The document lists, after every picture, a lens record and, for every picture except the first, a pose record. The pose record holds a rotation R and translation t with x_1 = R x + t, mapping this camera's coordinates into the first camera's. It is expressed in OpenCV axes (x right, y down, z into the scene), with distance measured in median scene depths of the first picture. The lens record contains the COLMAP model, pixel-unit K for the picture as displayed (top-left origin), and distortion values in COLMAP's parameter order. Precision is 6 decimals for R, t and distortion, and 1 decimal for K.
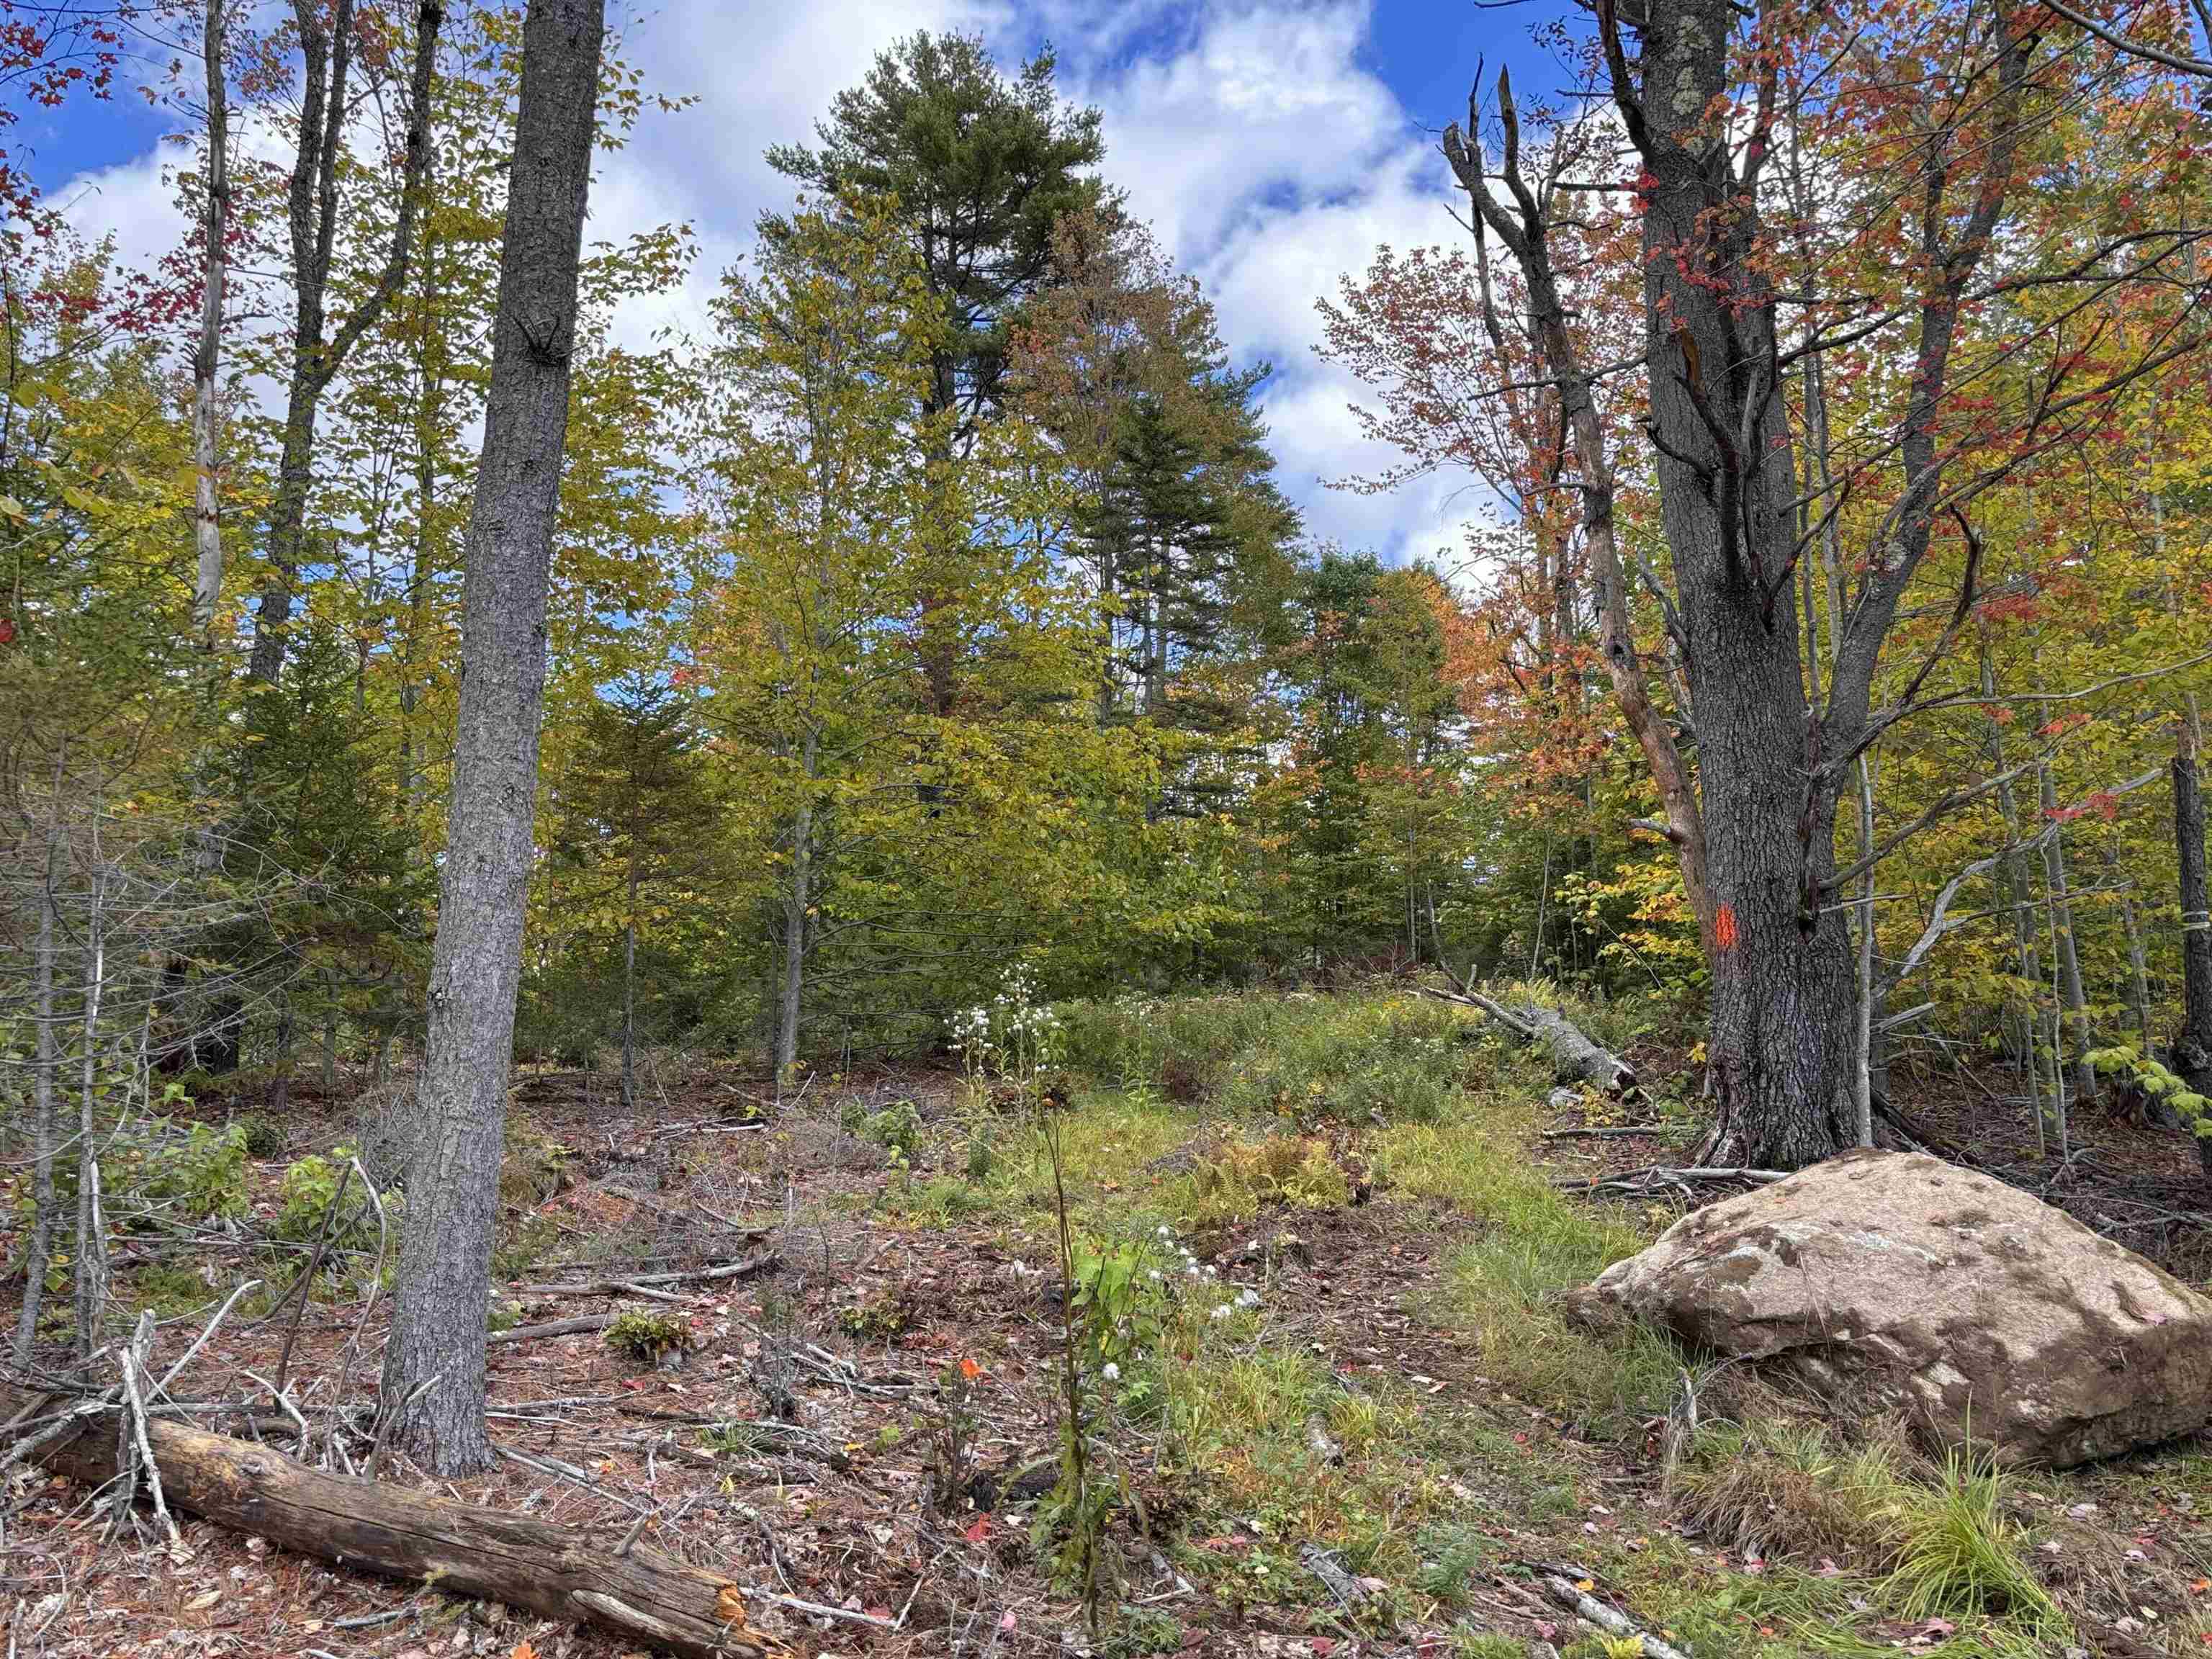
lens RADIAL K [[1713.5, 0, 1107.2], [0, 1713.5, 830.3], [0, 0, 1]] dist [0.005852, 0.000280]
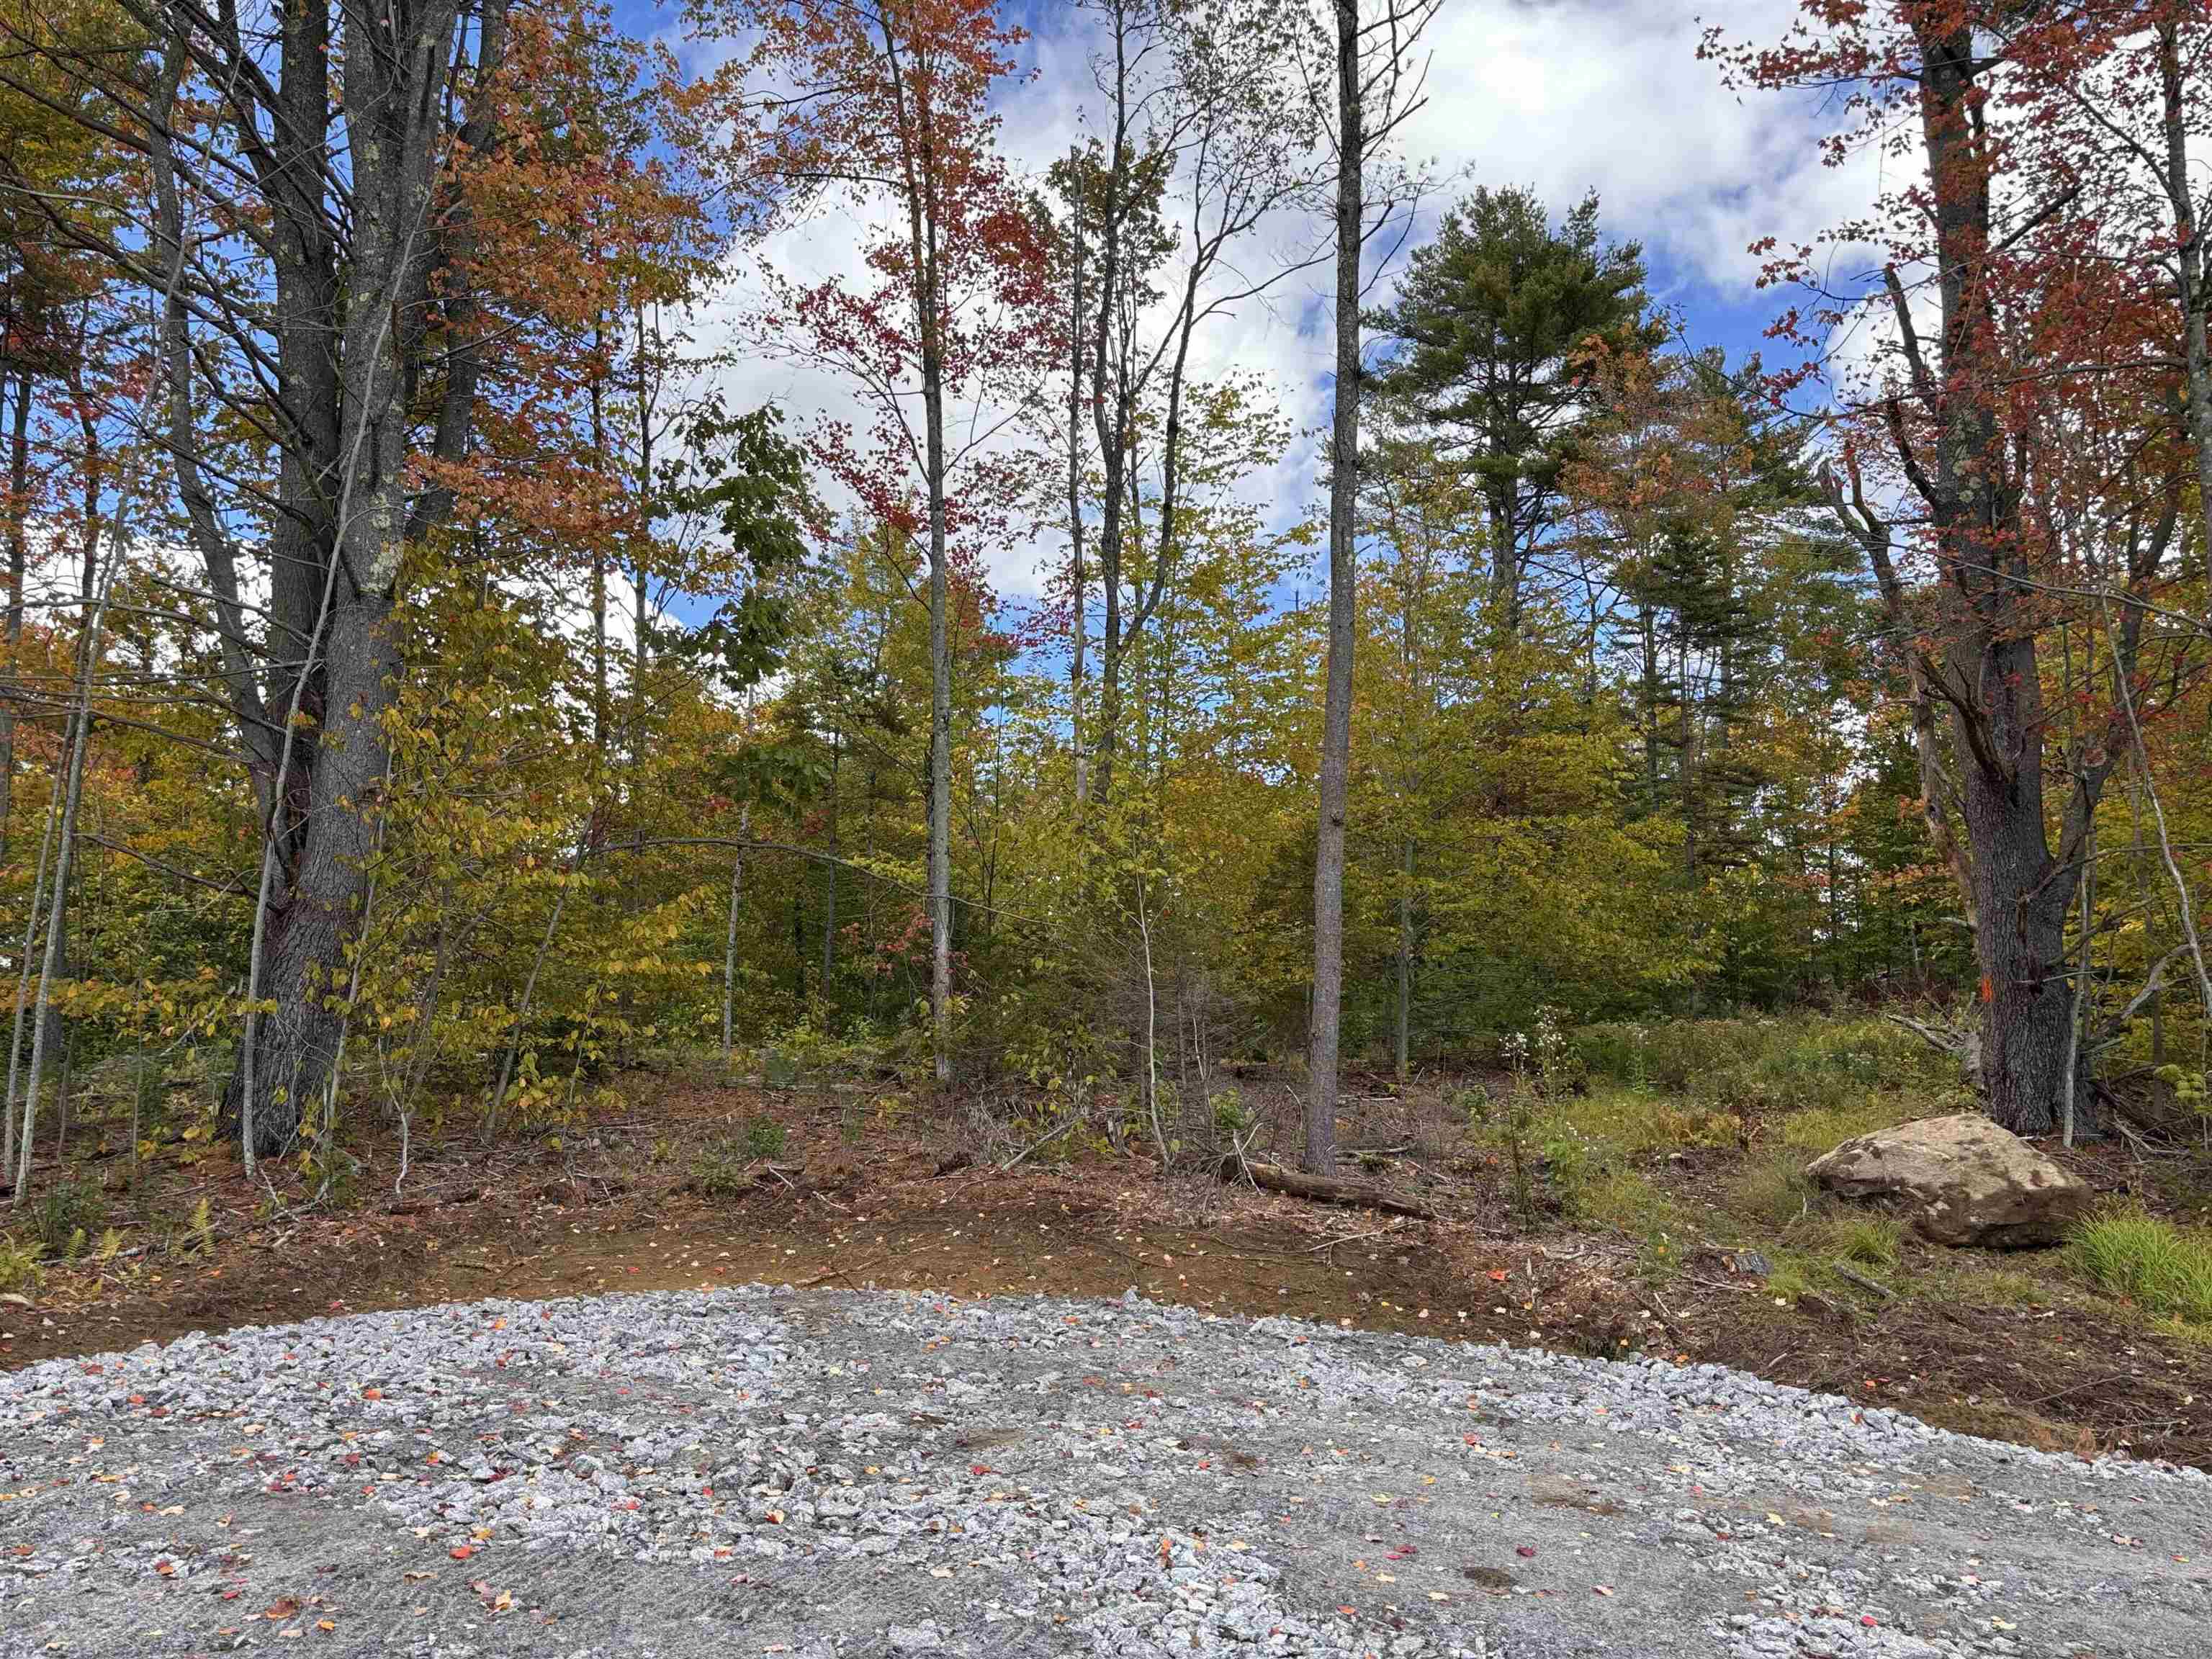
lens RADIAL K [[1713.5, 0, 1107.2], [0, 1713.5, 830.3], [0, 0, 1]] dist [0.005852, 0.000280]
pose [[0.943068, -0.028277, -0.331395, 0.108097], [0.026882, 0.999600, -0.008793, -0.094309], [0.331511, -0.000616, 0.943451, -0.753543]]
